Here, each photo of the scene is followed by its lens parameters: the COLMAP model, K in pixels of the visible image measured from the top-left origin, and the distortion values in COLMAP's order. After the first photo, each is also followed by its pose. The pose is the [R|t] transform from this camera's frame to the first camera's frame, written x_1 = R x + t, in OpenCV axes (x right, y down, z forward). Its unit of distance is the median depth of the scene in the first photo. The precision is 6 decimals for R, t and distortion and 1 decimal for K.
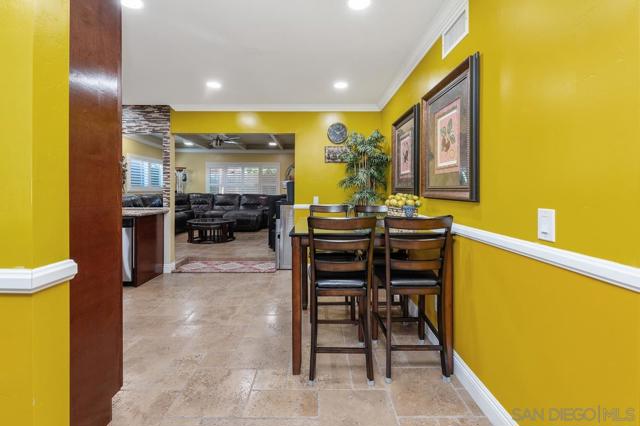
lens RADIAL K [[282.0, 0, 320.8], [0, 282.0, 191.0], [0, 0, 1]] dist [-0.001663, -0.000082]
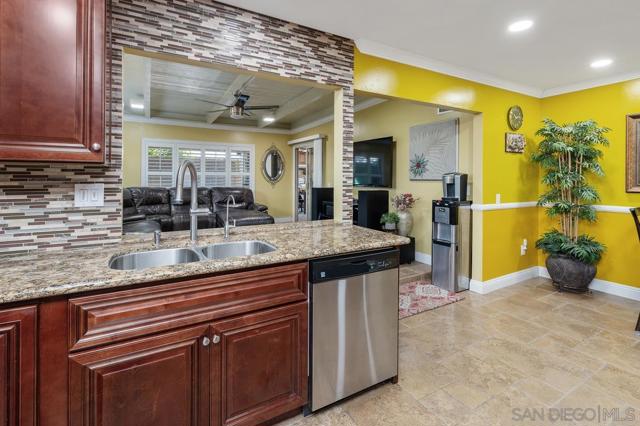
lens RADIAL K [[297.9, 0, 319.5], [0, 297.9, 178.5], [0, 0, 1]] dist [0.000083, -0.000322]
pose [[0.875696, 0.000609, 0.482863, -0.800490], [-0.000579, 1.000000, -0.000212, -0.022340], [-0.482863, -0.000093, 0.875696, 0.457336]]
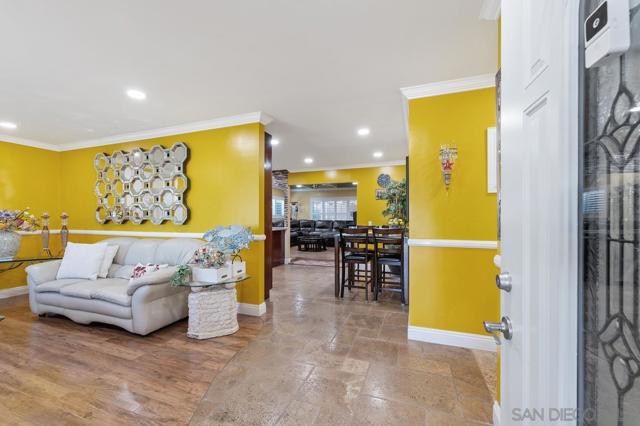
lens RADIAL K [[268.3, 0, 319.7], [0, 268.3, 217.4], [0, 0, 1]] dist [0.002179, 0.001013]
pose [[0.931984, -0.002740, -0.362489, 0.244466], [0.000711, 0.999983, -0.005730, 0.007036], [0.362498, 0.005083, 0.931971, -0.463930]]
